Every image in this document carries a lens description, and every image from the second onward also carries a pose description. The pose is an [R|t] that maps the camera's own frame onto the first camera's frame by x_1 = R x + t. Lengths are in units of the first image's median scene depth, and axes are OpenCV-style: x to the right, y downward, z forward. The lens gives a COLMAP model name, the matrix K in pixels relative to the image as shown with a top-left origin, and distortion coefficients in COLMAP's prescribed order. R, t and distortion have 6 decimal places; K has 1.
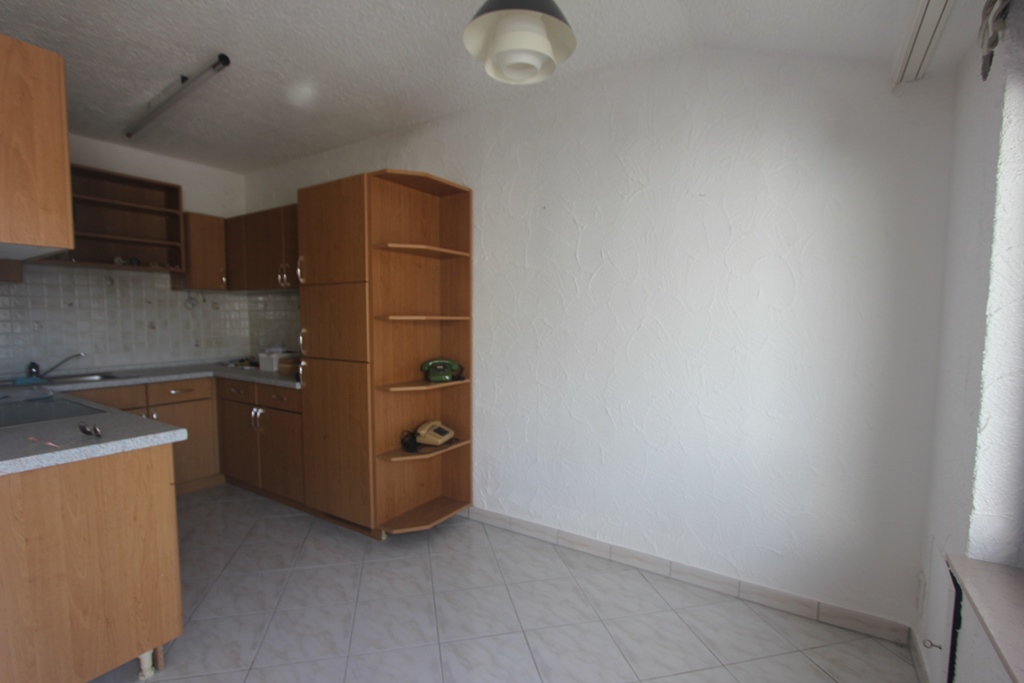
lens RADIAL K [[475.0, 0, 509.2], [0, 475.0, 349.6], [0, 0, 1]] dist [-0.015182, 0.000558]
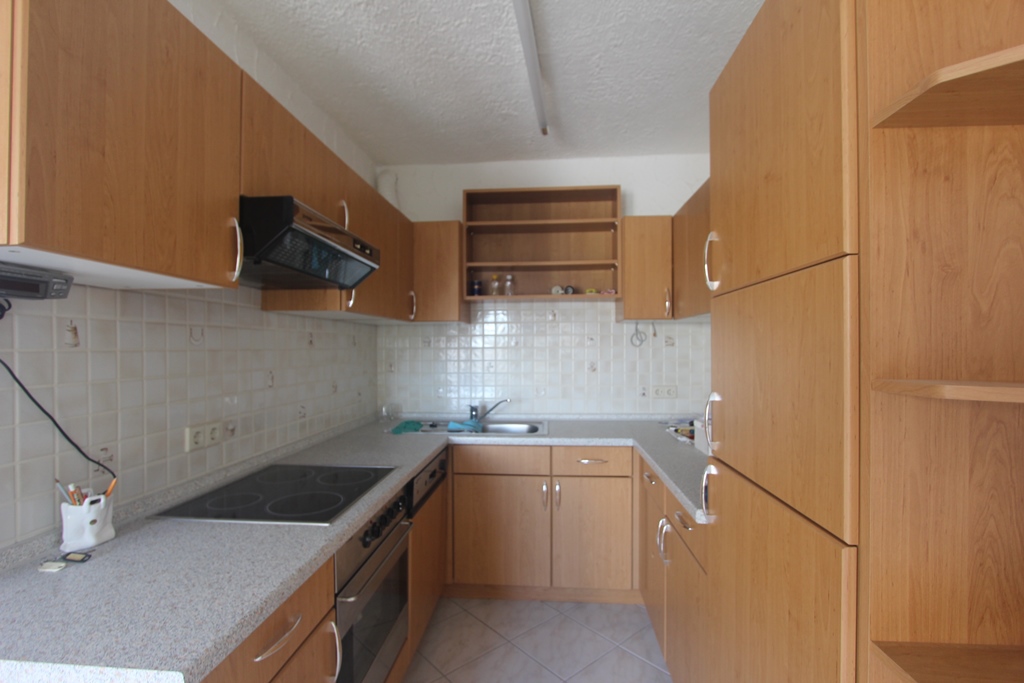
lens RADIAL K [[475.0, 0, 509.2], [0, 475.0, 349.6], [0, 0, 1]] dist [-0.015182, 0.000558]
pose [[0.464860, -0.001917, -0.885382, -0.107761], [-0.058332, 0.997759, -0.032787, -0.048240], [0.883461, 0.066888, 0.463706, 0.515665]]
